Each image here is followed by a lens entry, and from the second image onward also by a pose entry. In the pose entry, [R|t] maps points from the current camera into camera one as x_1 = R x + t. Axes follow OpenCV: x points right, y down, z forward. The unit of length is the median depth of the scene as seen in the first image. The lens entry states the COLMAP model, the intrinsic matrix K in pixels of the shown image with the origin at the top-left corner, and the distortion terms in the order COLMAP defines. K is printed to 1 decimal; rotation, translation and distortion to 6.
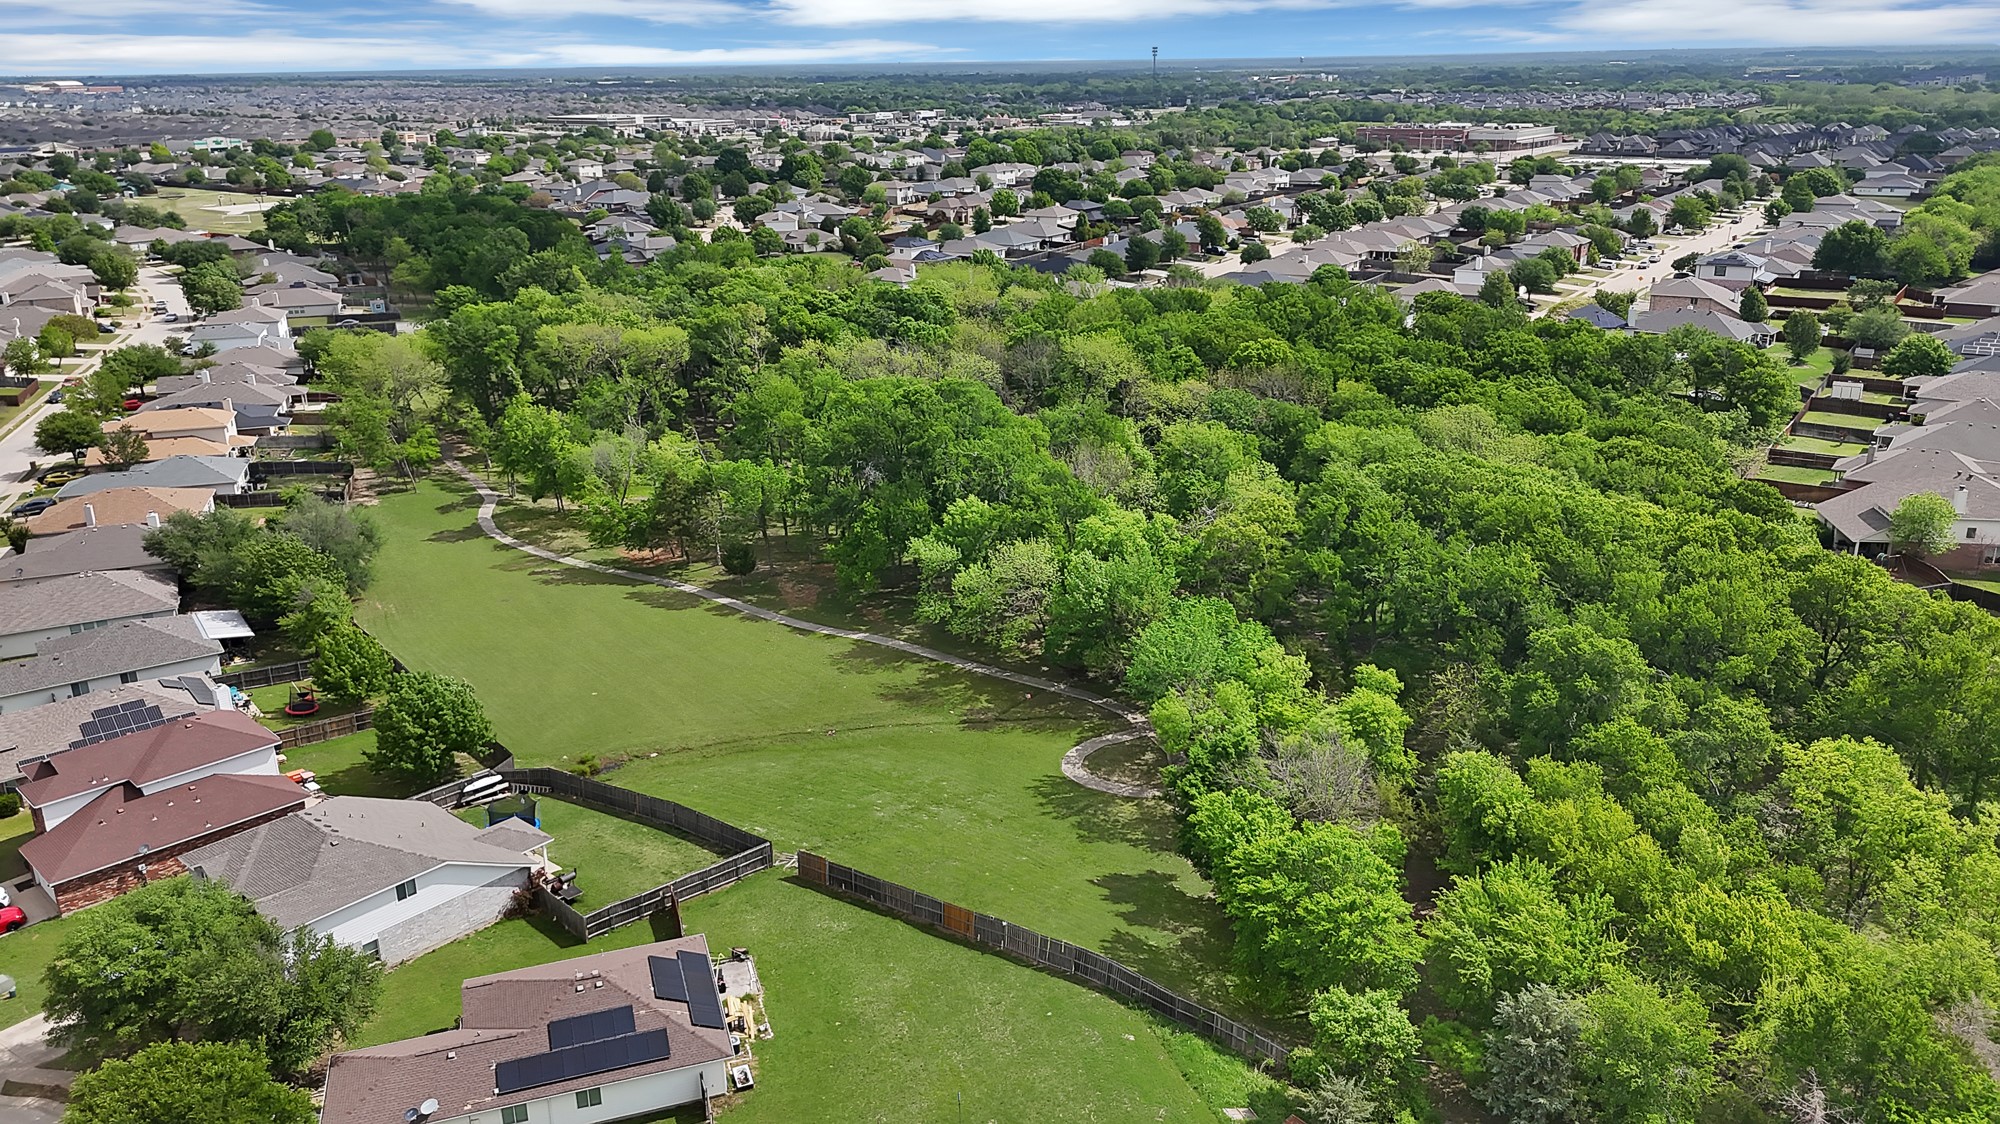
lens RADIAL K [[1545.8, 0, 1000.0], [0, 1545.8, 562.0], [0, 0, 1]] dist [0.045205, -0.001274]
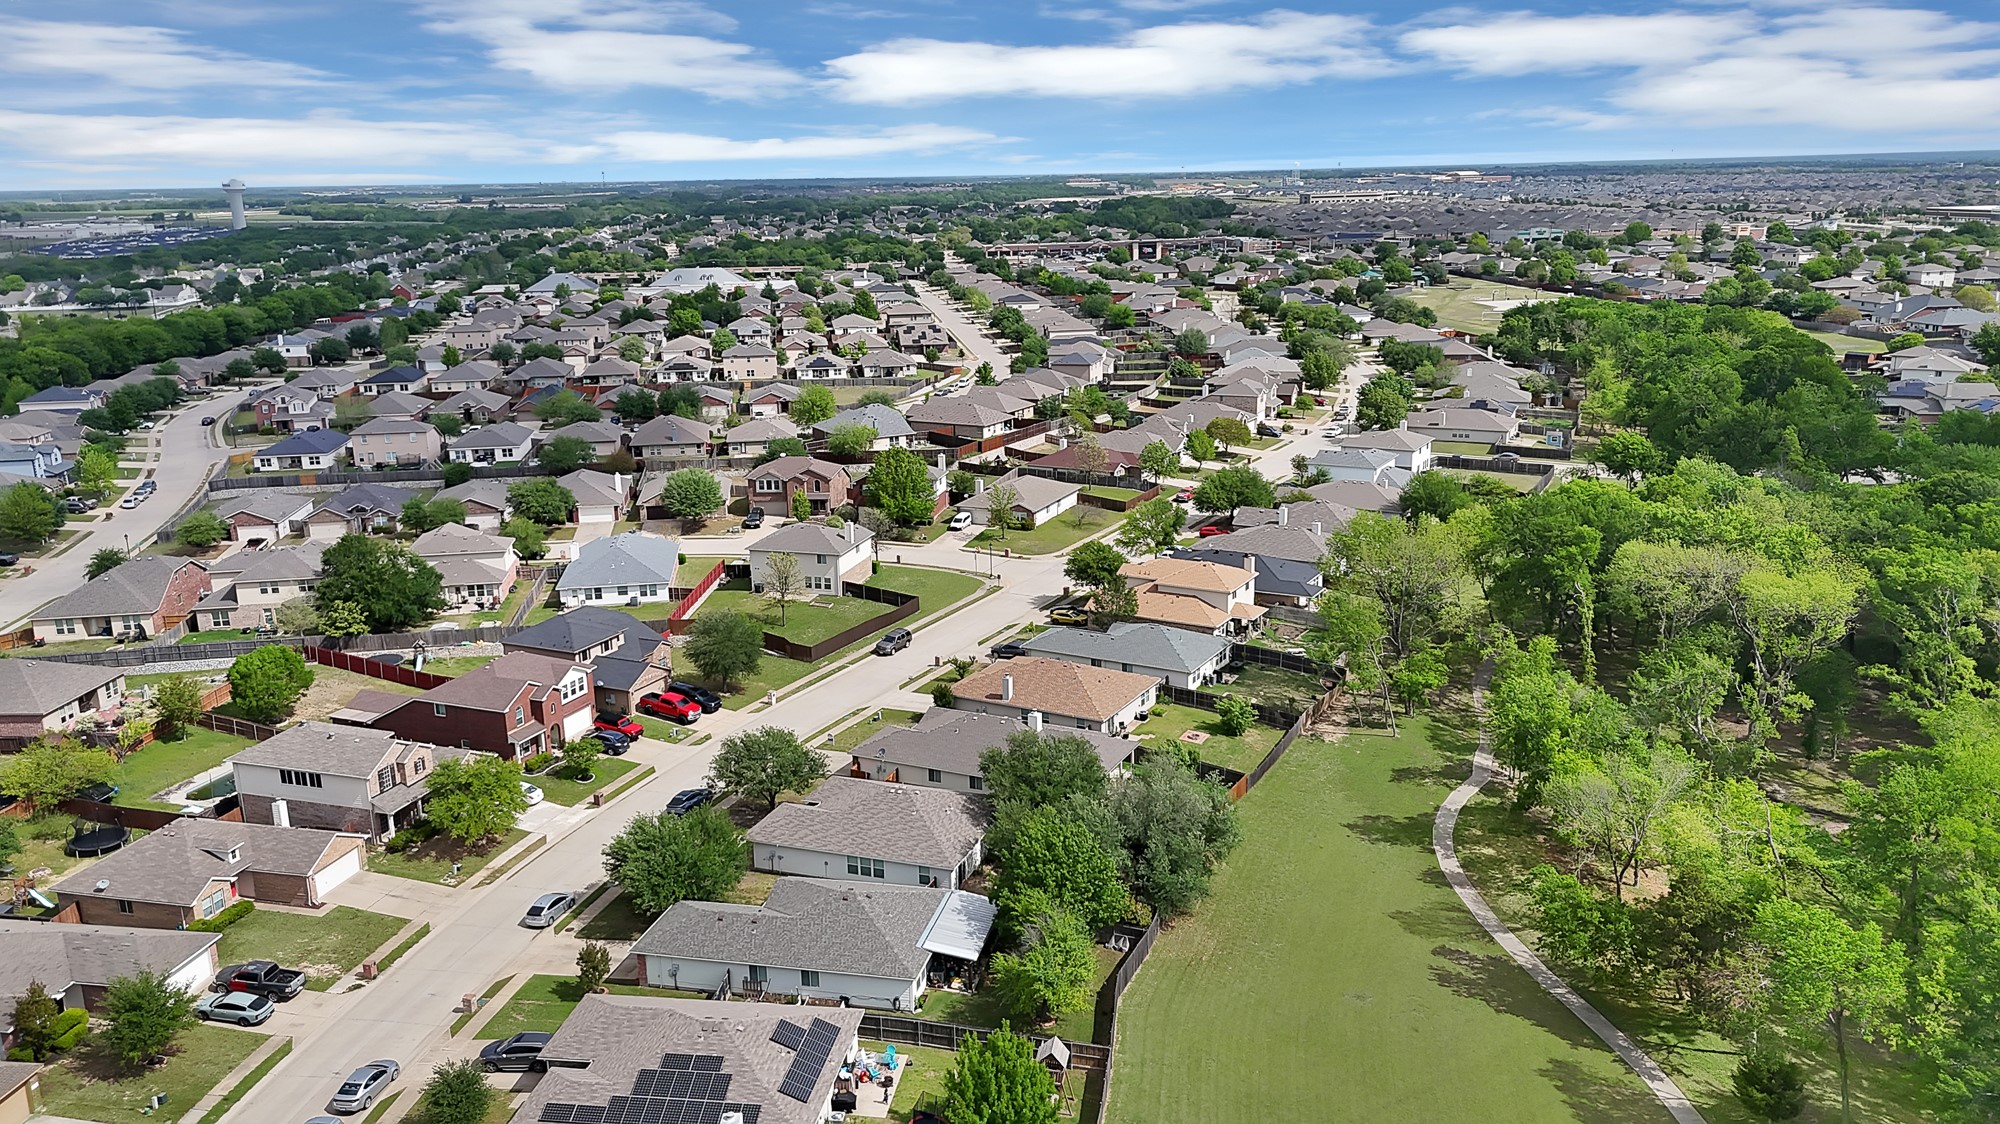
lens RADIAL K [[1545.8, 0, 1000.0], [0, 1545.8, 562.0], [0, 0, 1]] dist [0.045205, -0.001274]
pose [[0.688622, 0.182467, -0.701788, -0.003272], [-0.218087, 0.975128, 0.039540, -0.054978], [0.691547, 0.125823, 0.711288, 0.167049]]
